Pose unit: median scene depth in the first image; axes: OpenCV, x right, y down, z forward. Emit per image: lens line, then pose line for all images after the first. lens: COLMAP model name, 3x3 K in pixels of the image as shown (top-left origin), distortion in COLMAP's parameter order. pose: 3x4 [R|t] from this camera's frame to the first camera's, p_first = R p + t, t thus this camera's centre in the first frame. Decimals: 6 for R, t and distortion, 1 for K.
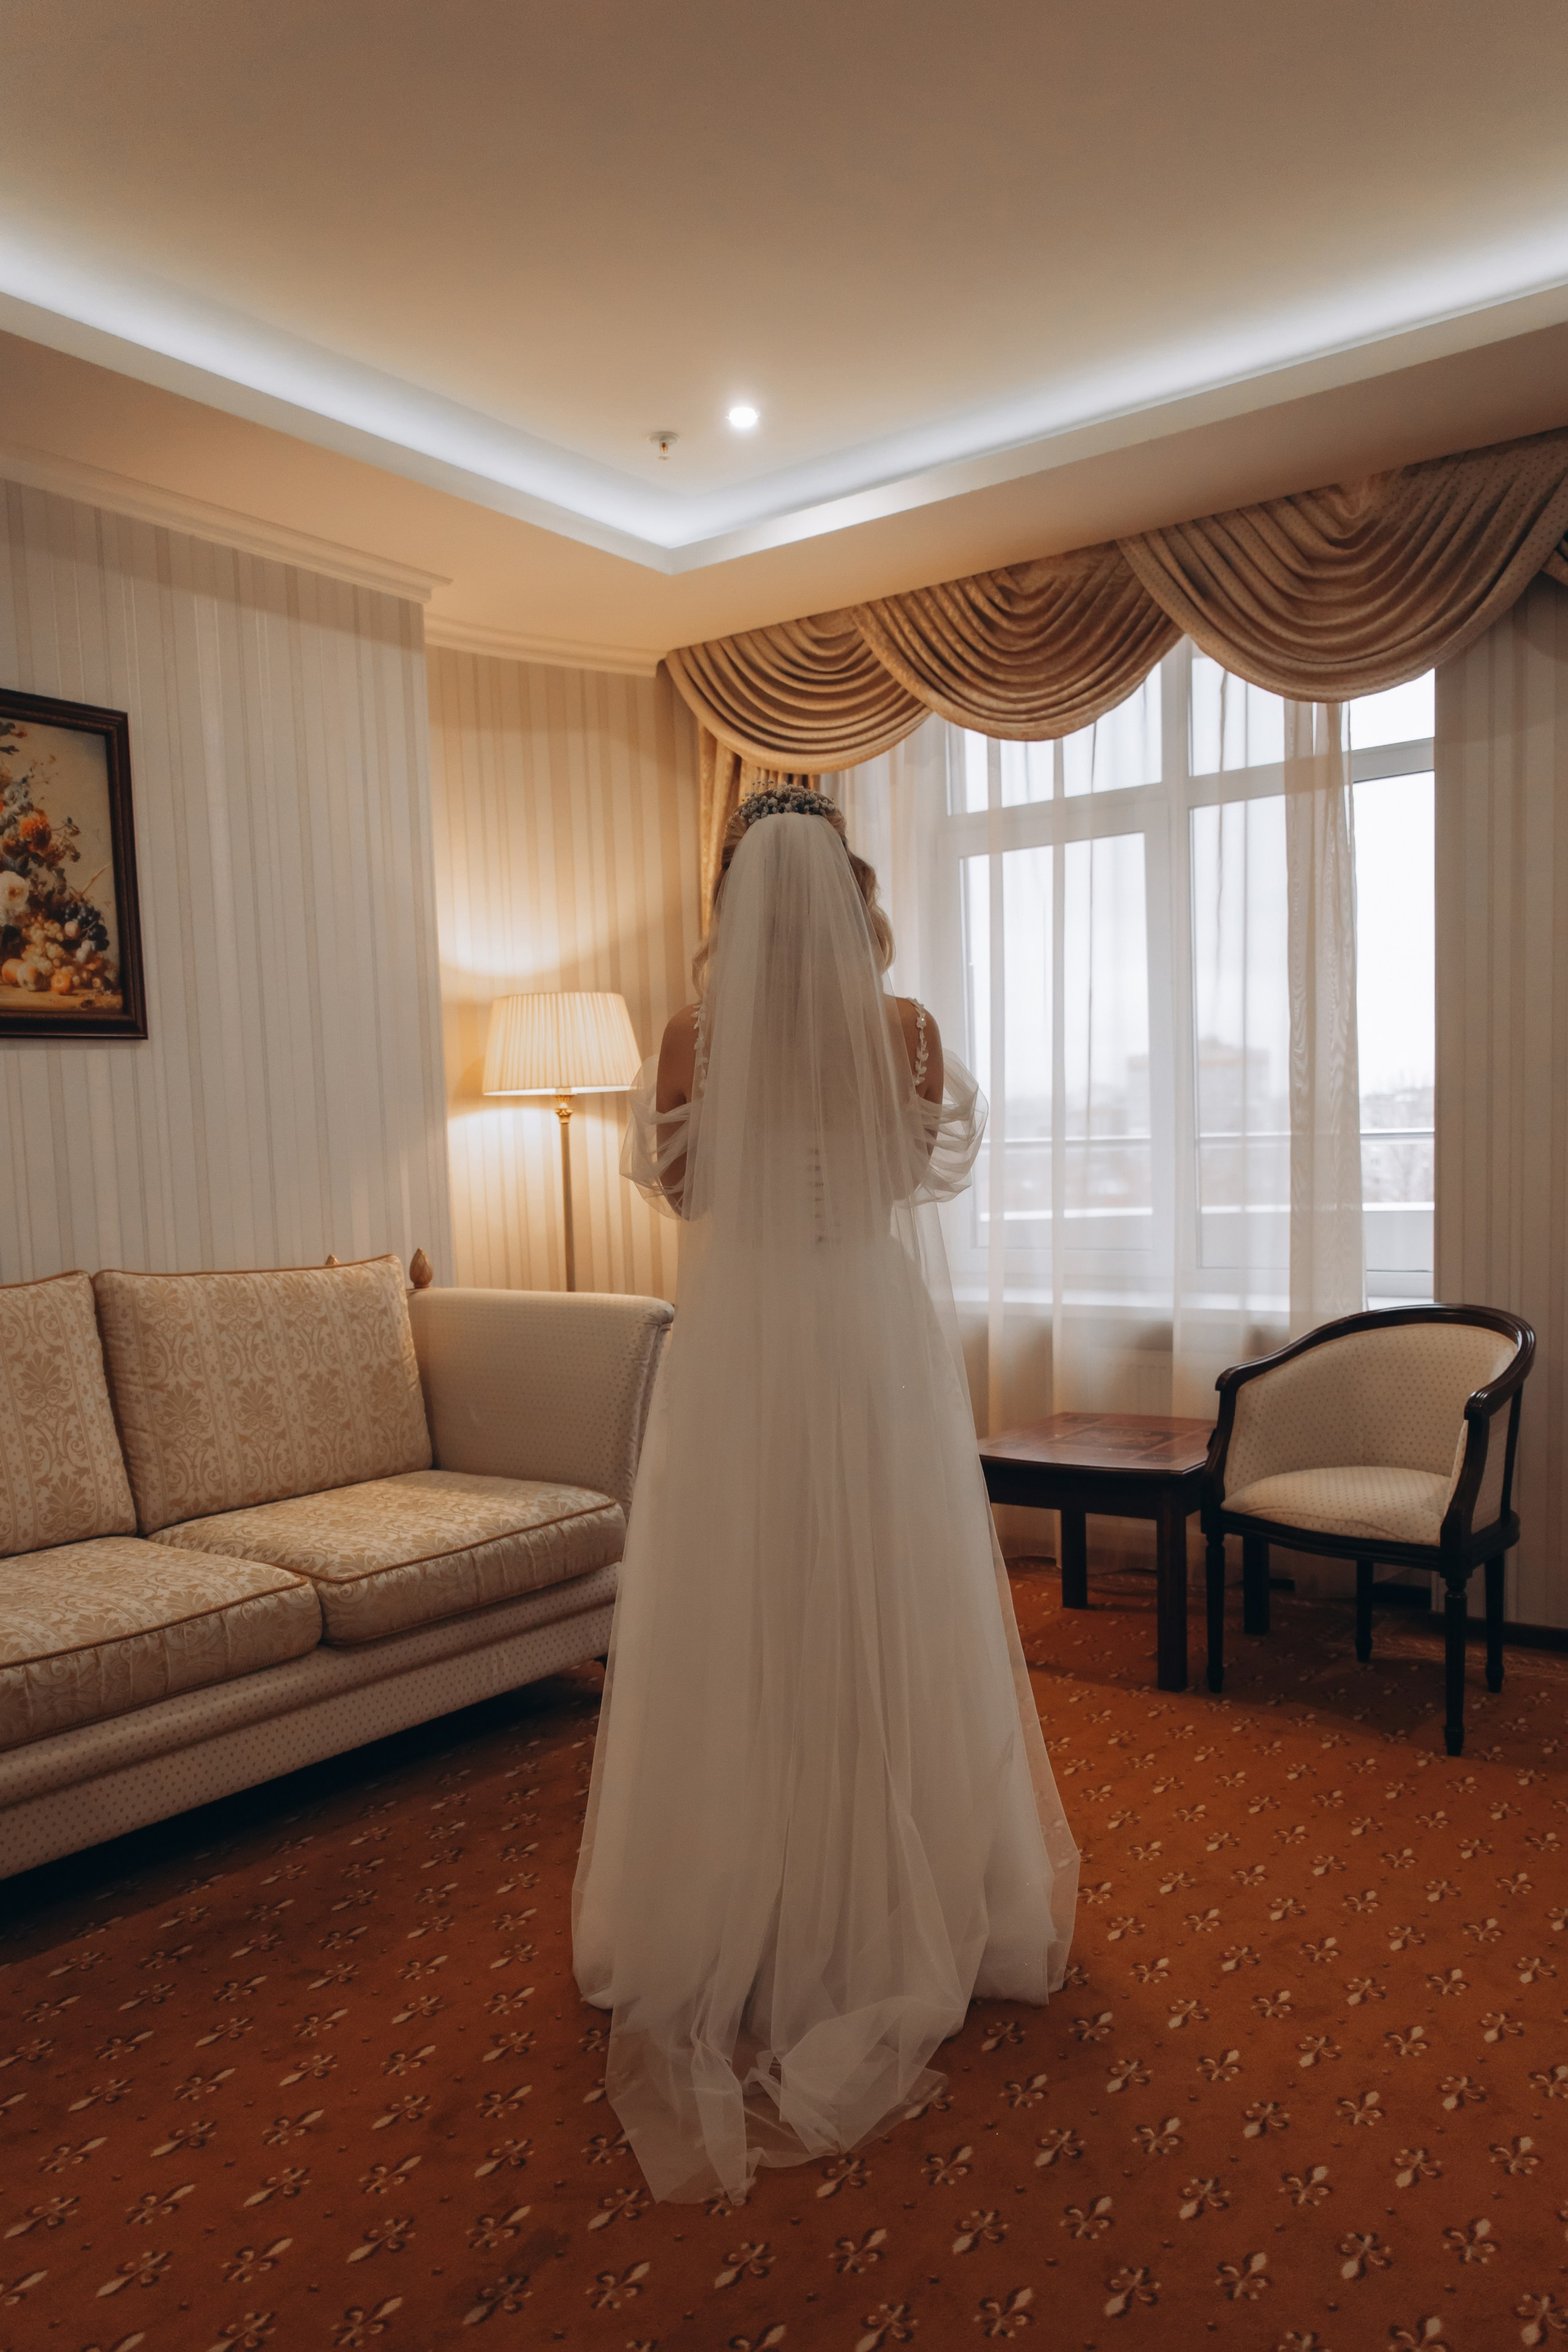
lens RADIAL K [[1753.3, 0, 855.5], [0, 1753.3, 1300.4], [0, 0, 1]] dist [-0.004712, 0.009006]
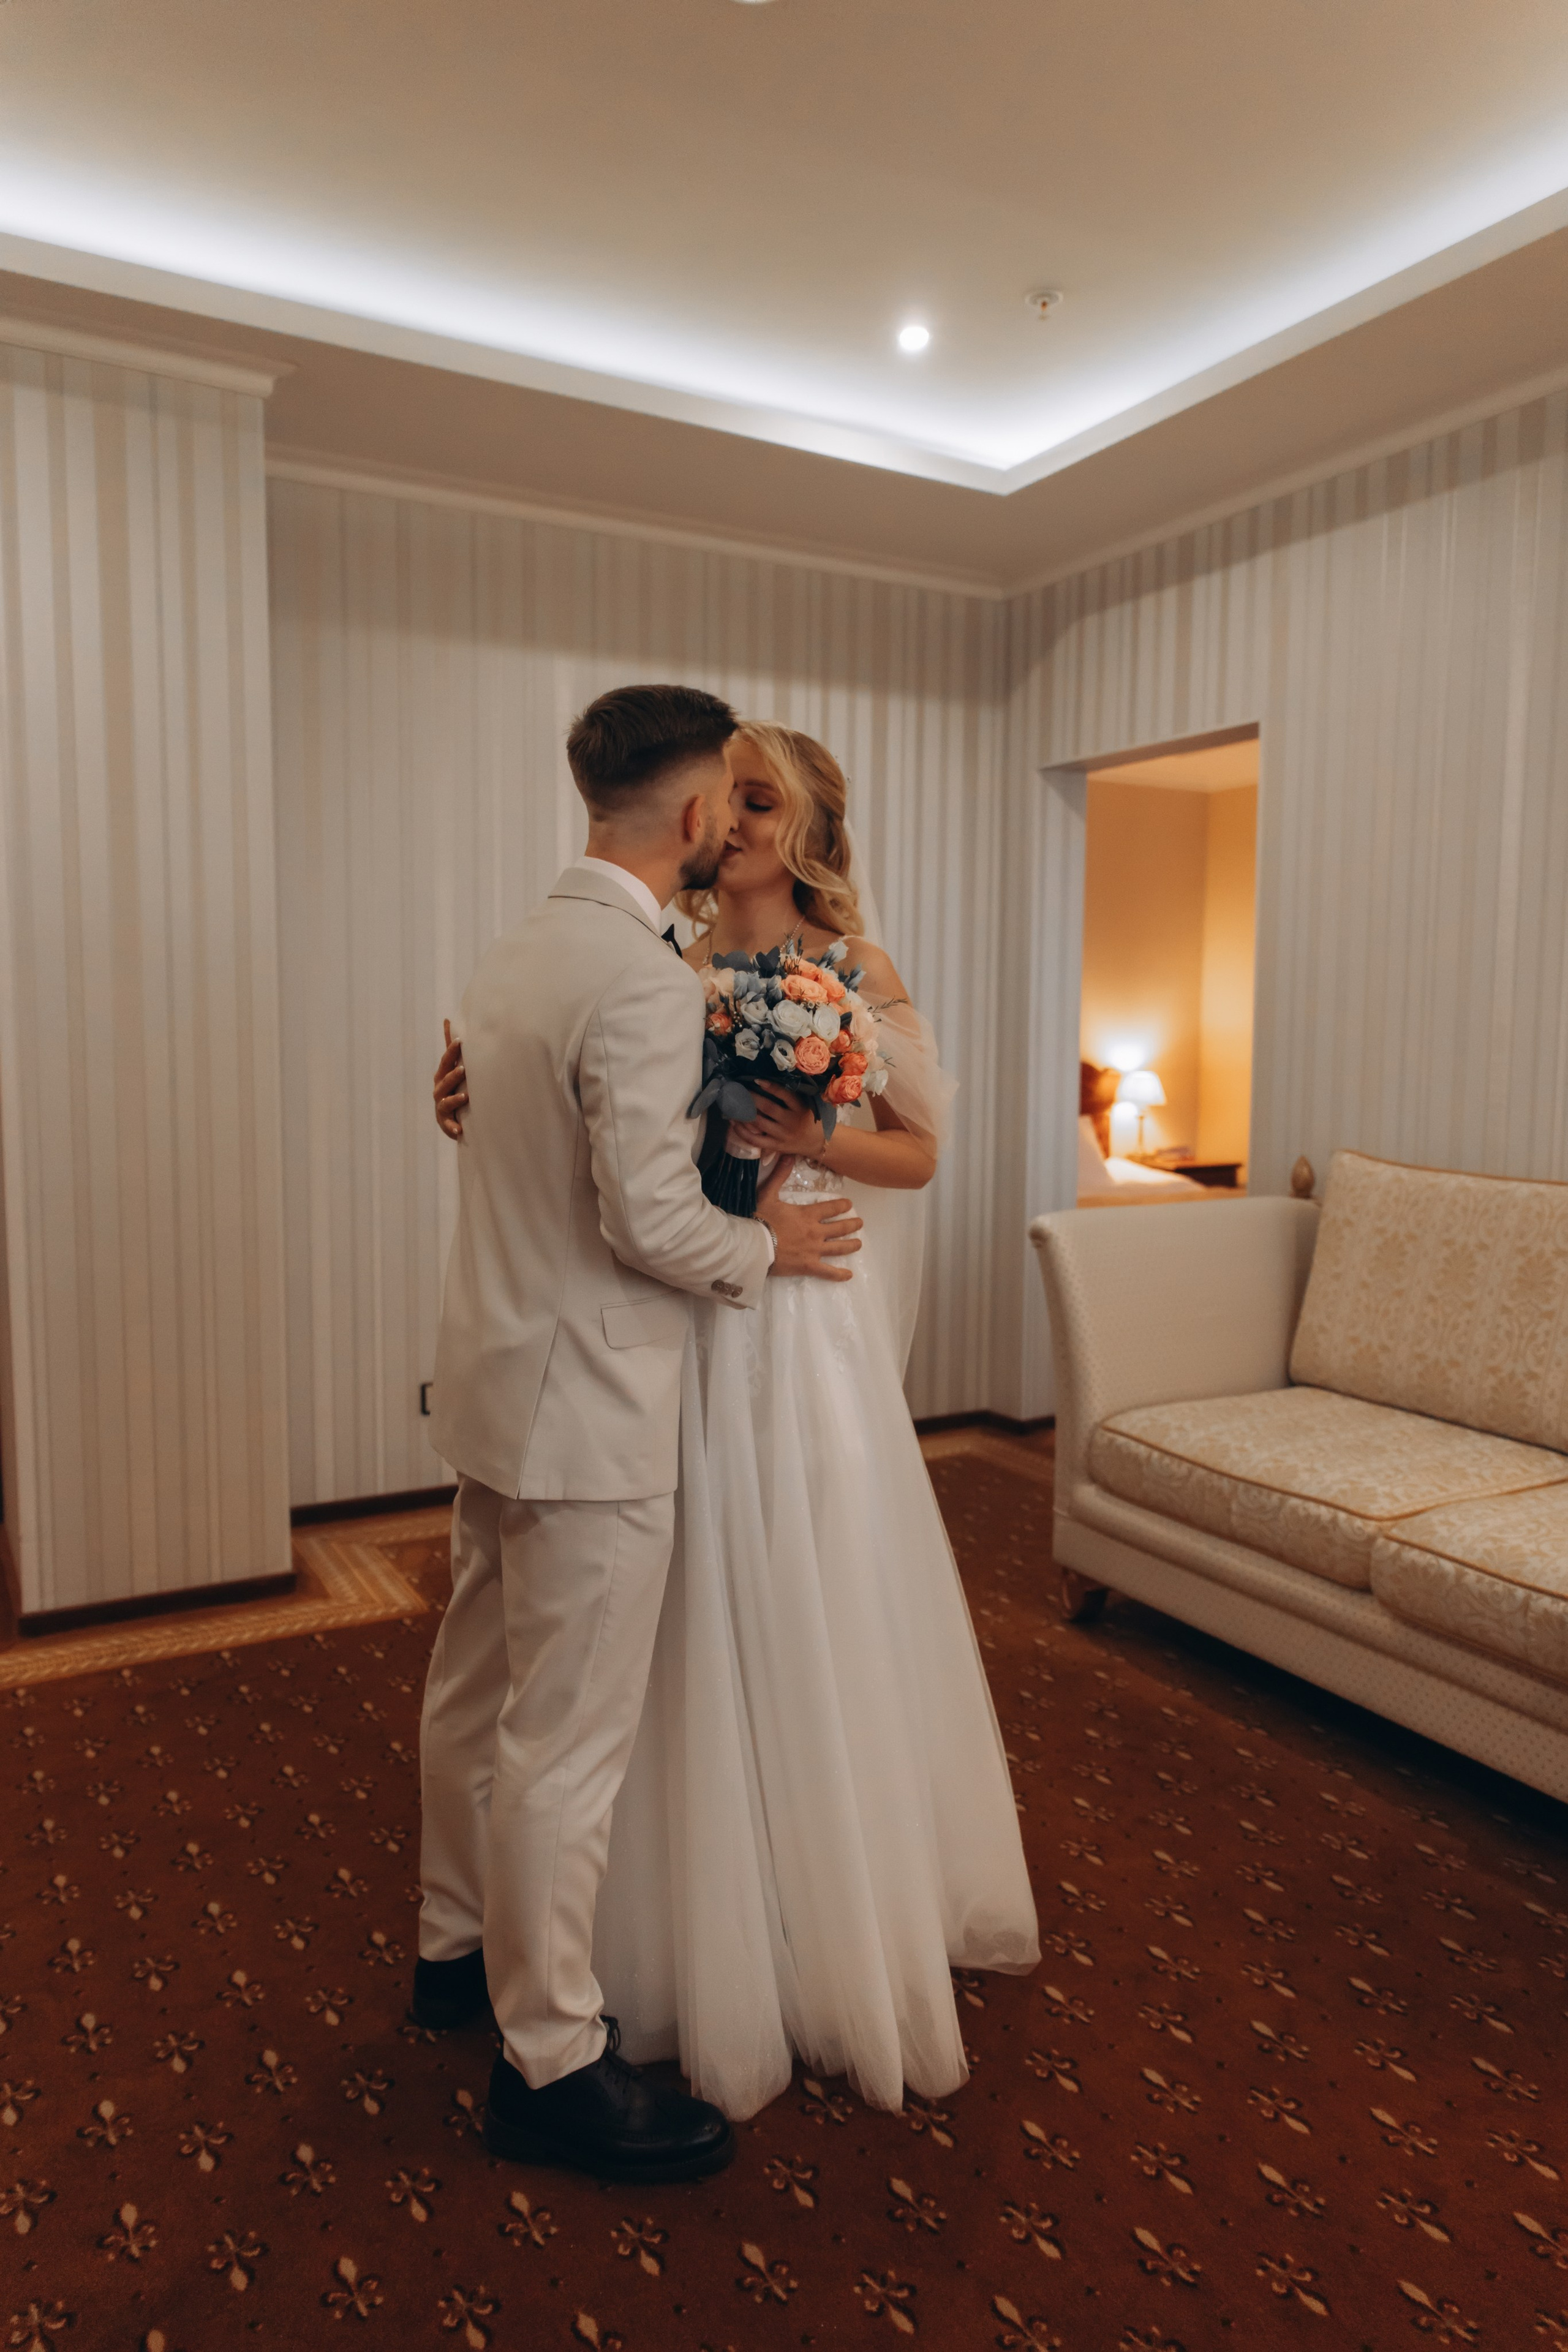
lens RADIAL K [[1556.7, 0, 787.3], [0, 1556.7, 1176.5], [0, 0, 1]] dist [-0.004862, 0.000348]
pose [[-0.418990, 0.114874, -0.900695, 0.469841], [-0.082253, 0.983084, 0.163645, -0.111979], [0.904258, 0.142650, -0.402453, 0.870803]]
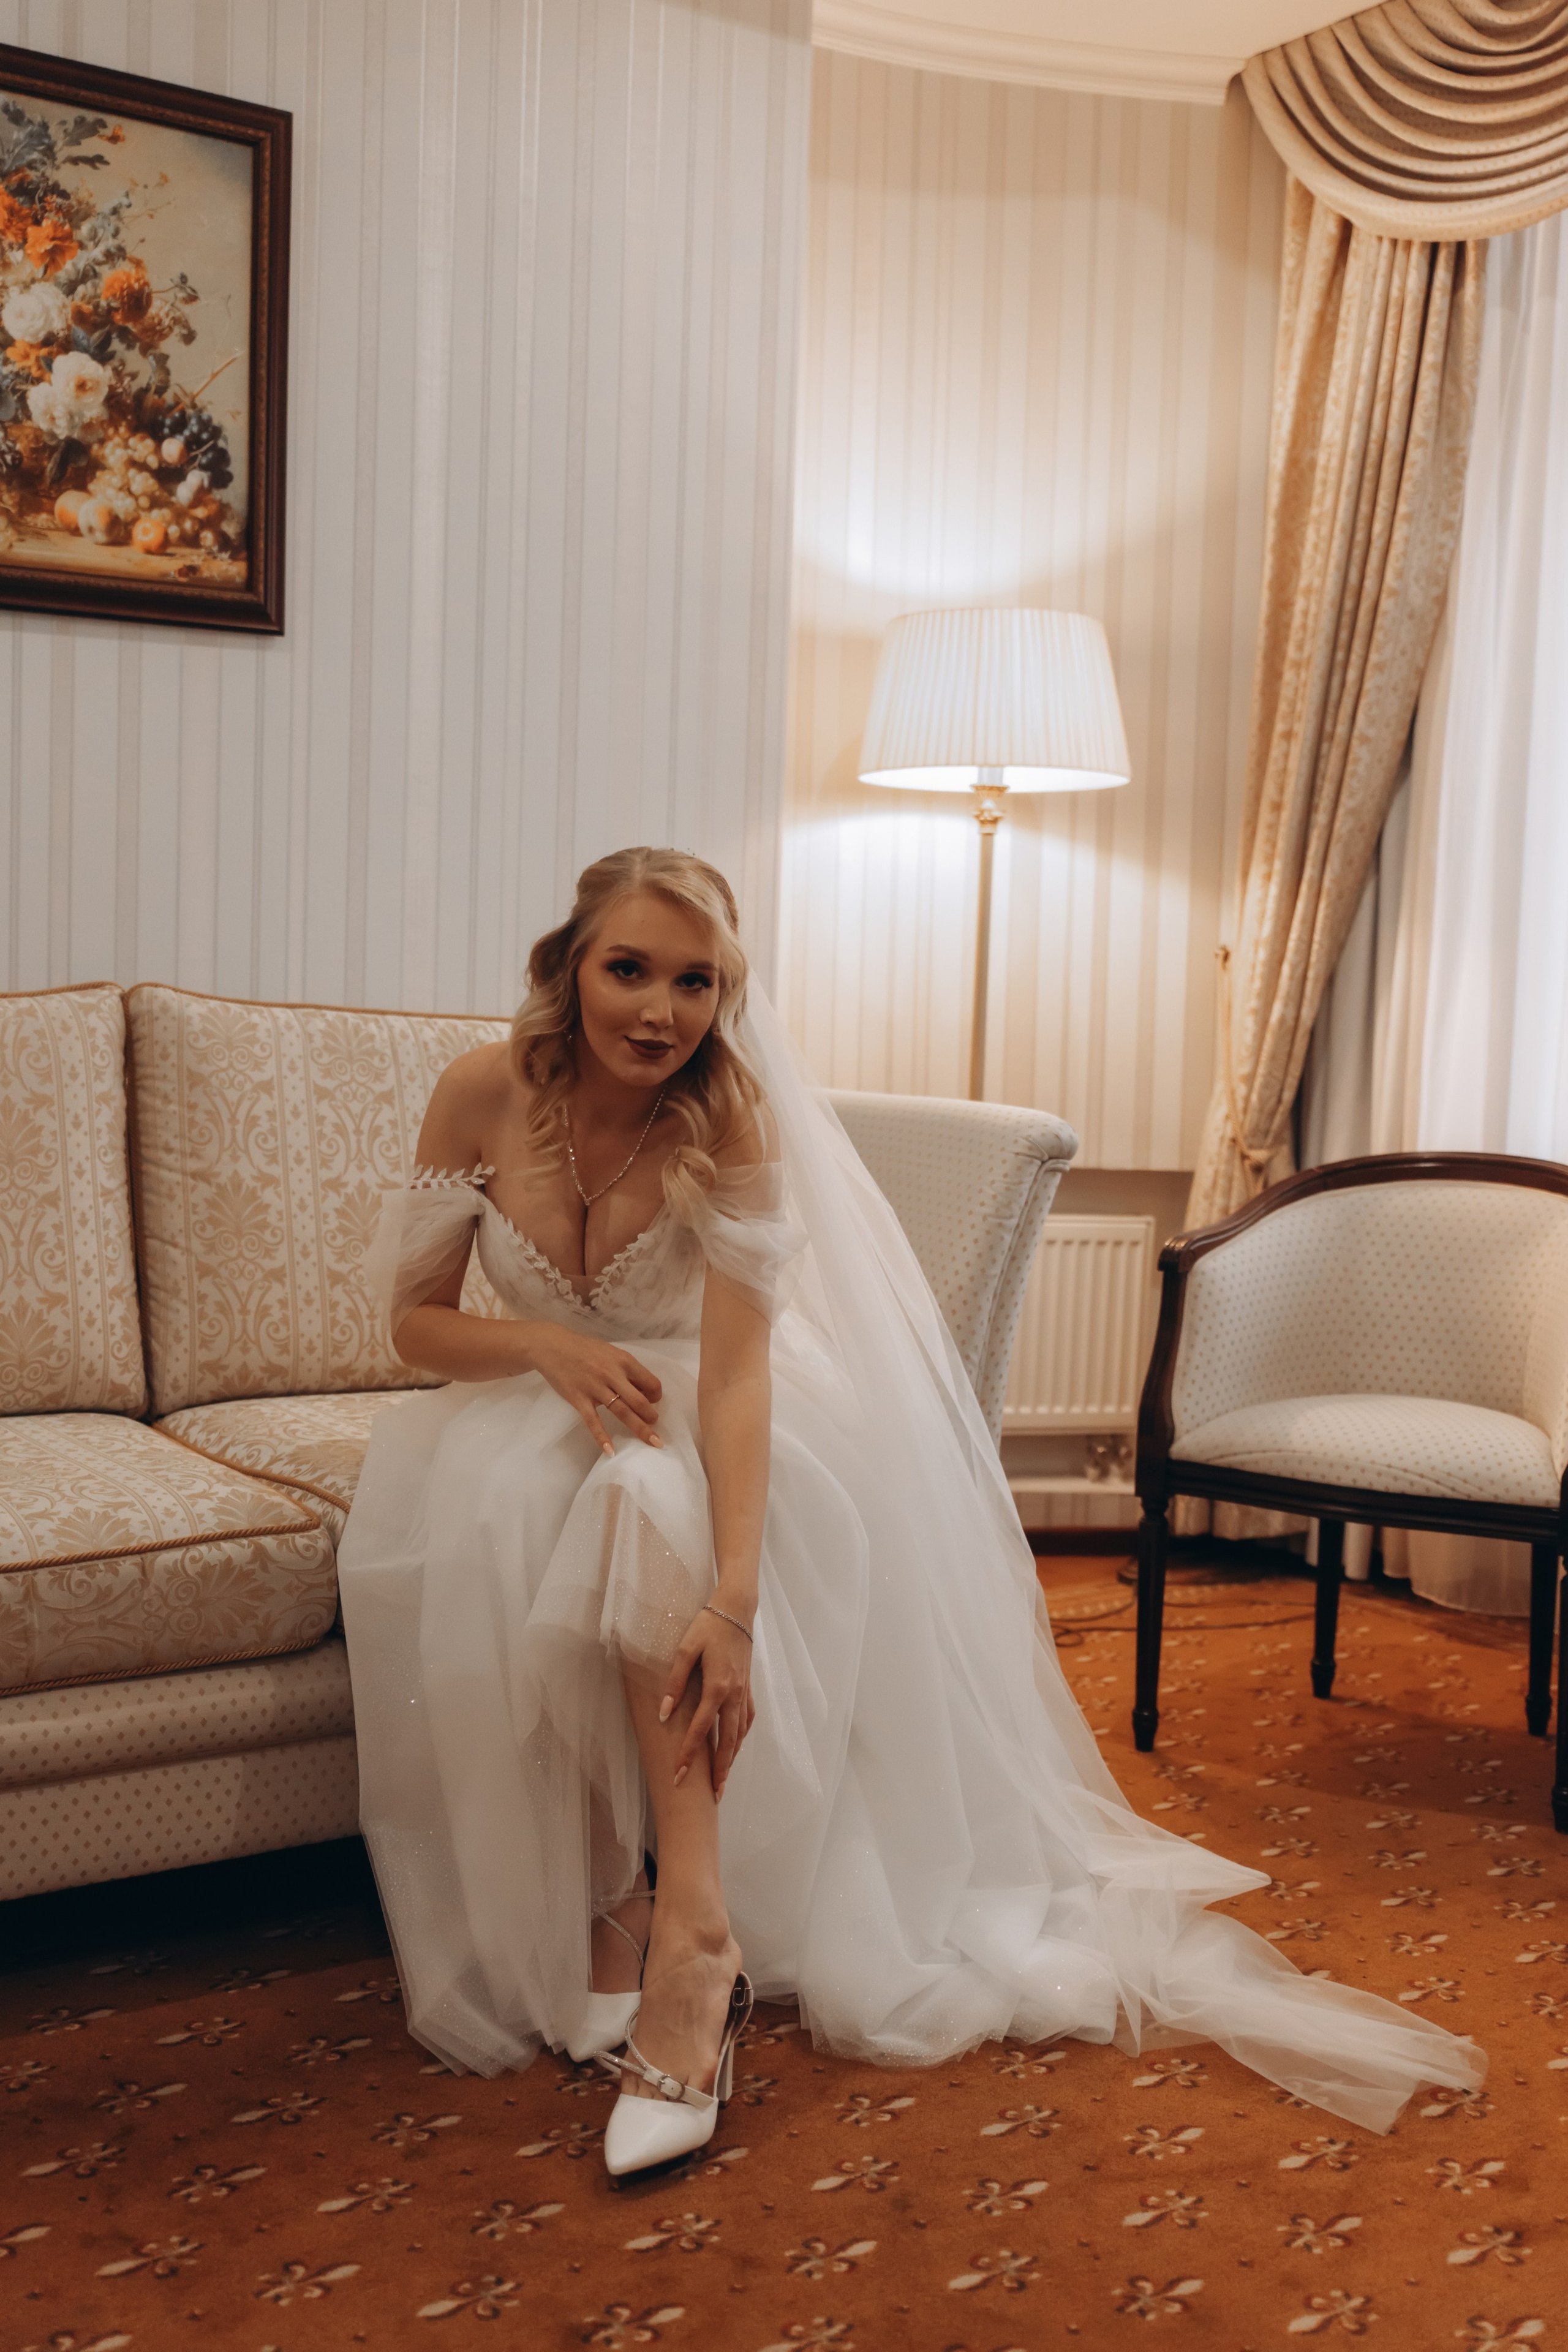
lens RADIAL K [[2468.2, 0, 752.5], [0, 2468.2, 1147.1], [0, 0, 1]] dist [-0.002031, 0.000000]
pose [[0.935498, 0.083404, -0.343348, 0.074018], [-0.092462, 0.995665, -0.010064, 0.027511], [0.341020, 0.041162, 0.939154, 0.243249]]
